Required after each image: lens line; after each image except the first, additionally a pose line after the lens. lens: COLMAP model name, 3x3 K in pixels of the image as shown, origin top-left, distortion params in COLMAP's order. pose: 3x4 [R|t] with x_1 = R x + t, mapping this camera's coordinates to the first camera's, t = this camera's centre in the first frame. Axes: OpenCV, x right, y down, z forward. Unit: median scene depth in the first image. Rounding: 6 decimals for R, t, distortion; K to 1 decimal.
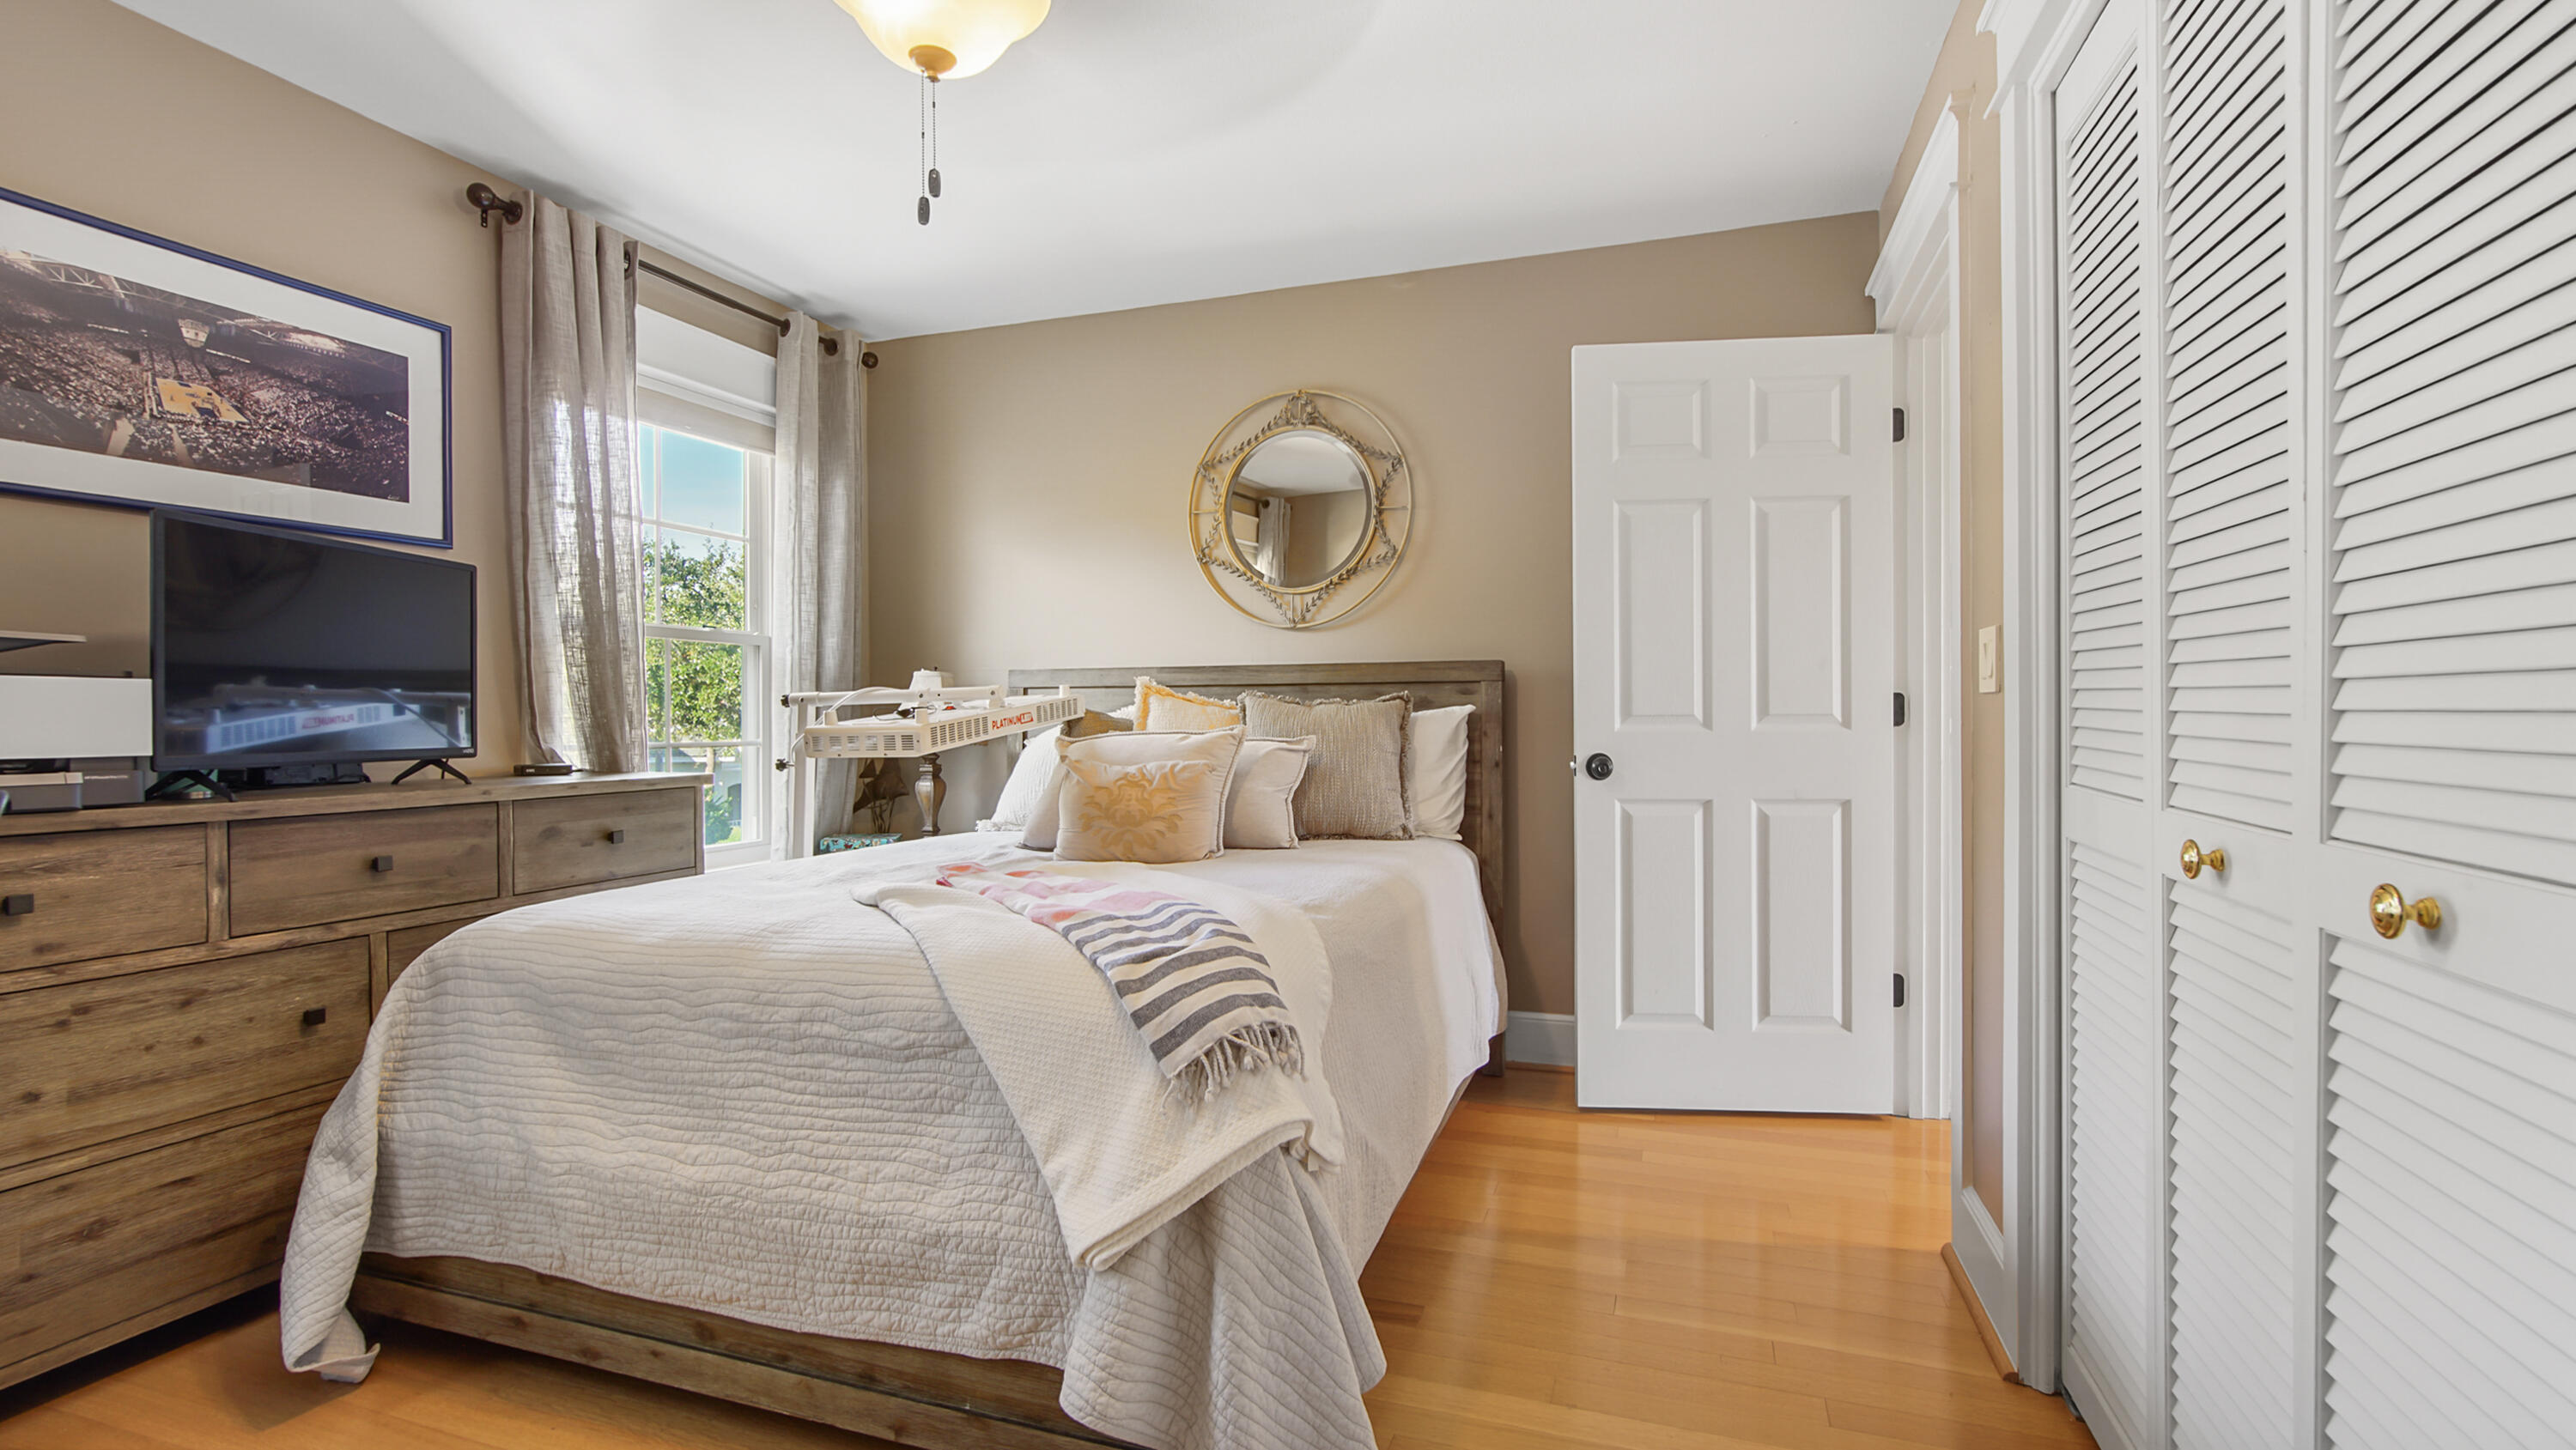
lens RADIAL K [[1172.6, 0, 1284.3], [0, 1172.6, 716.2], [0, 0, 1]] dist [-0.000827, 0.000044]
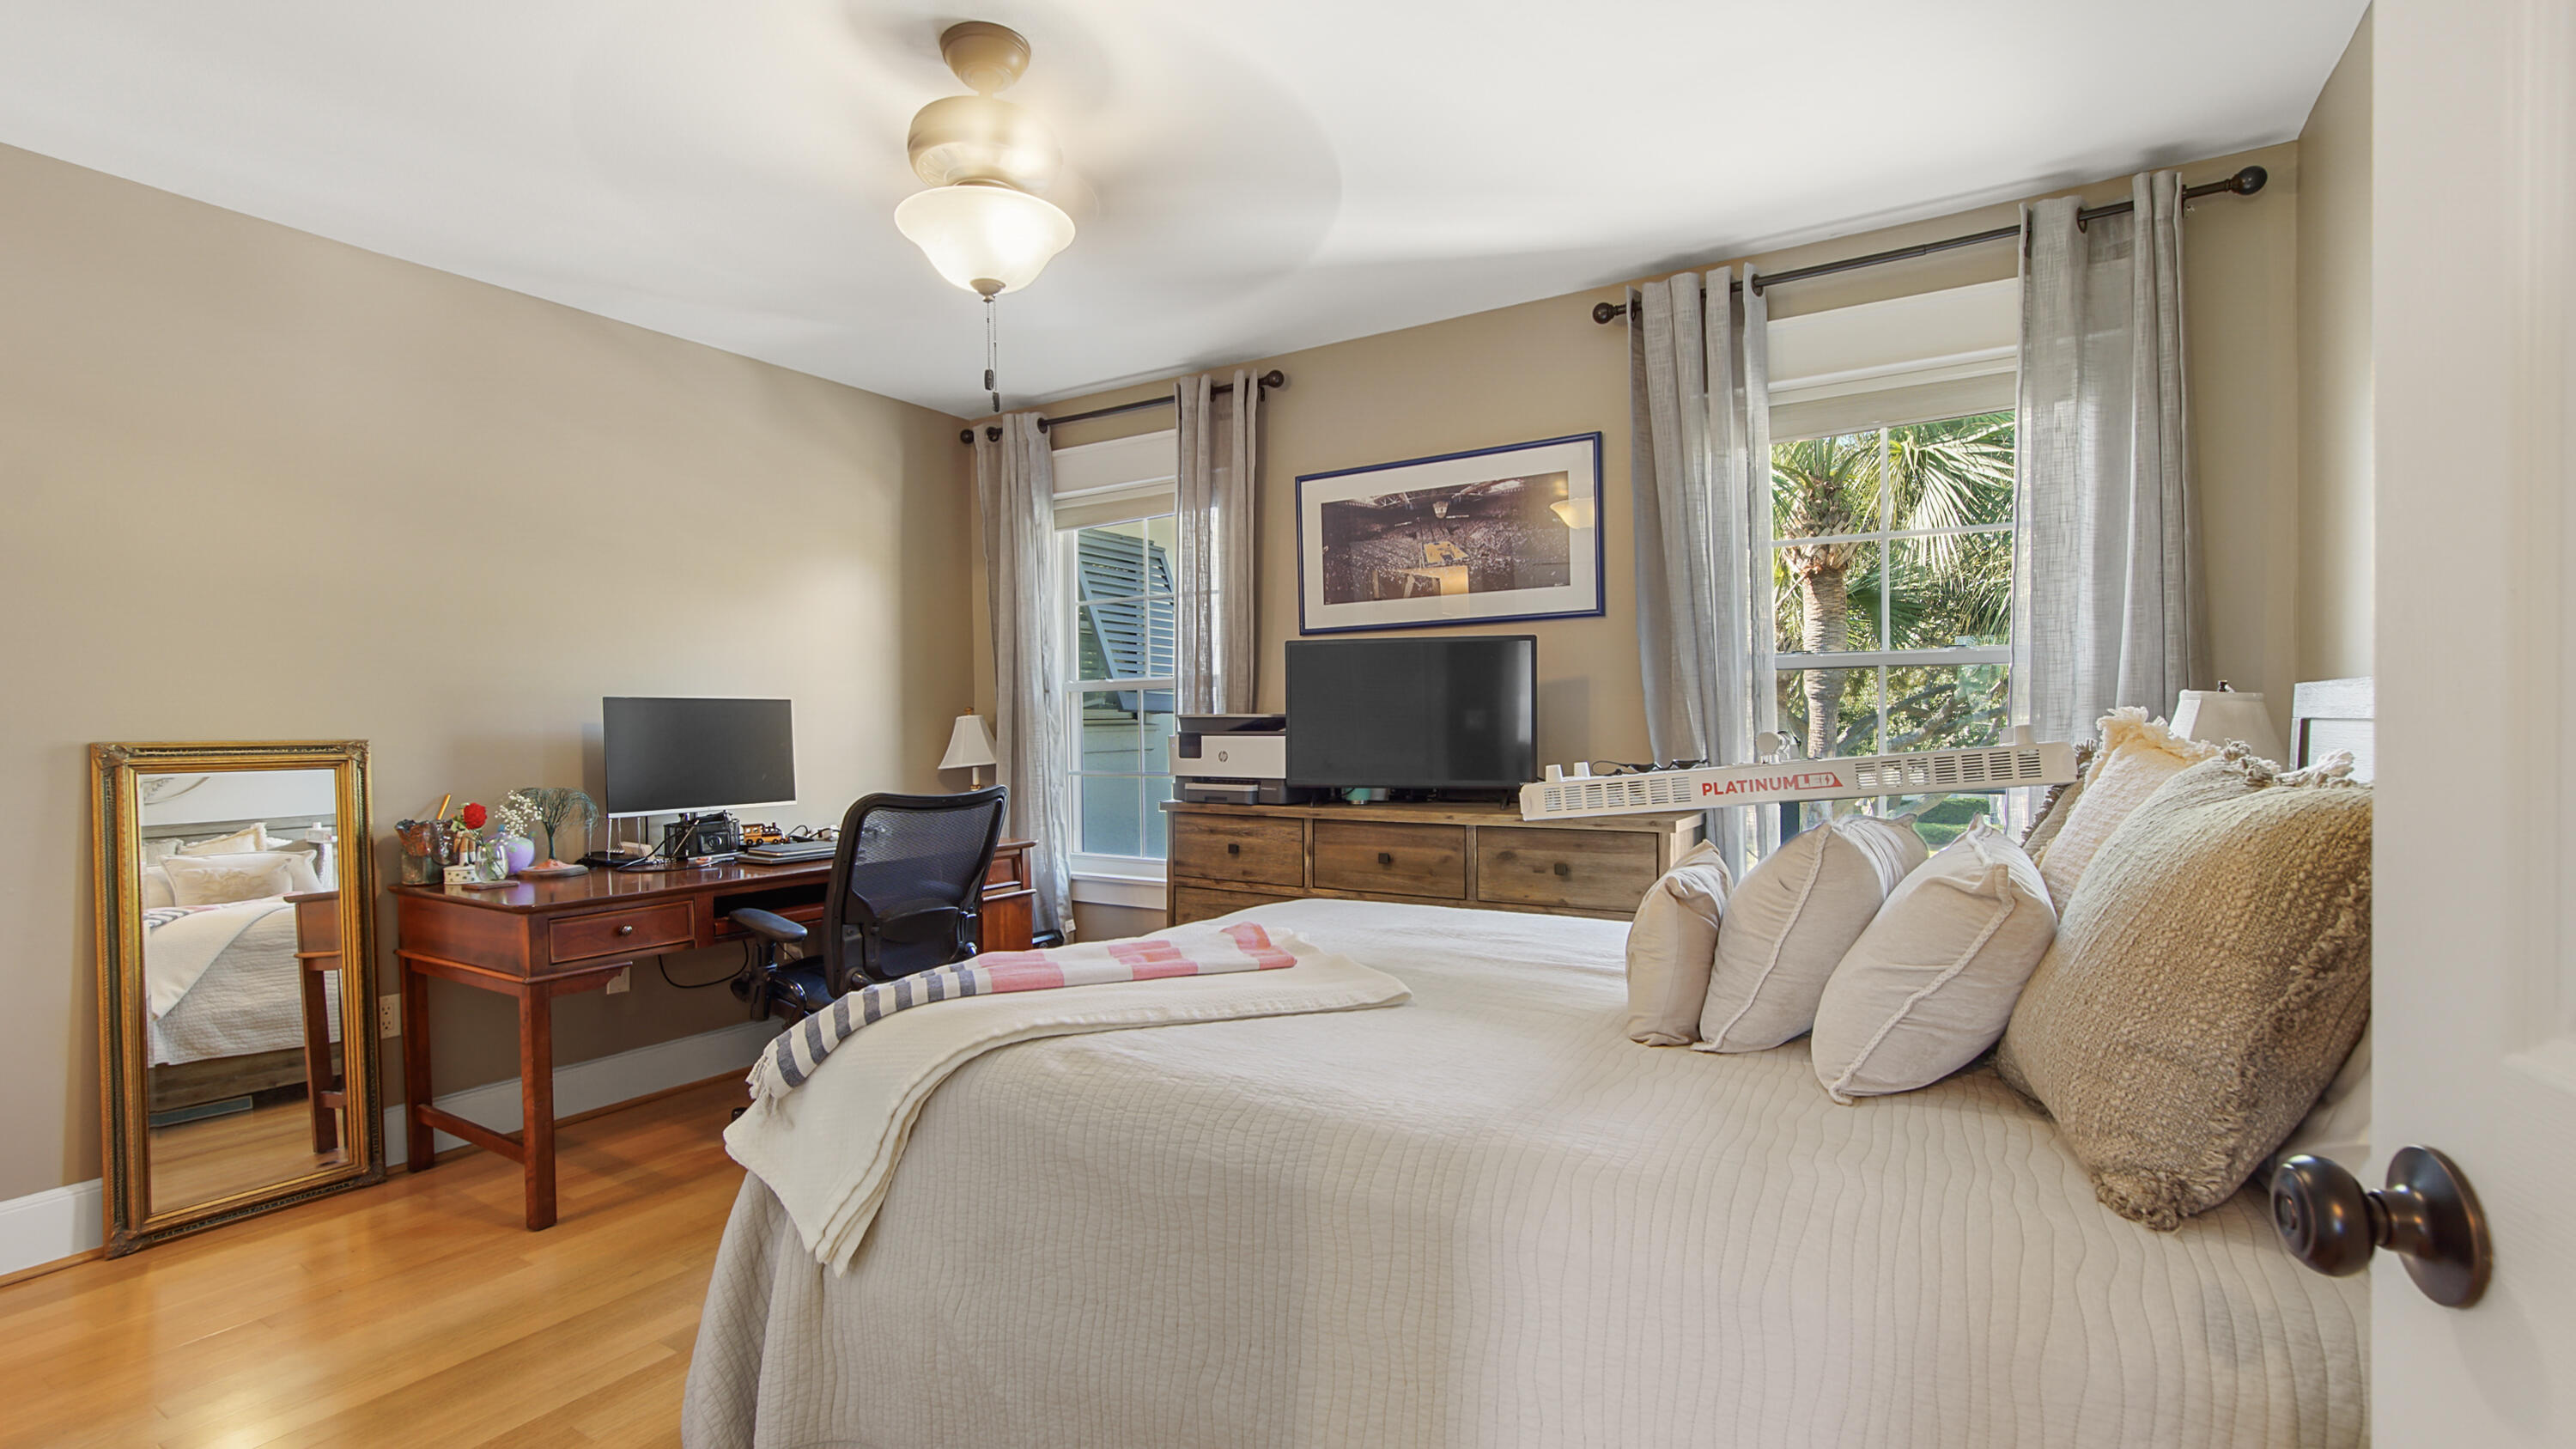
lens RADIAL K [[1172.9, 0, 1283.7], [0, 1172.9, 736.6], [0, 0, 1]] dist [-0.000827, 0.000044]
pose [[-0.228154, 0.015467, -0.973502, 0.617118], [0.007586, 0.999872, 0.014108, -0.043357], [0.973596, -0.004166, -0.228242, 1.086545]]
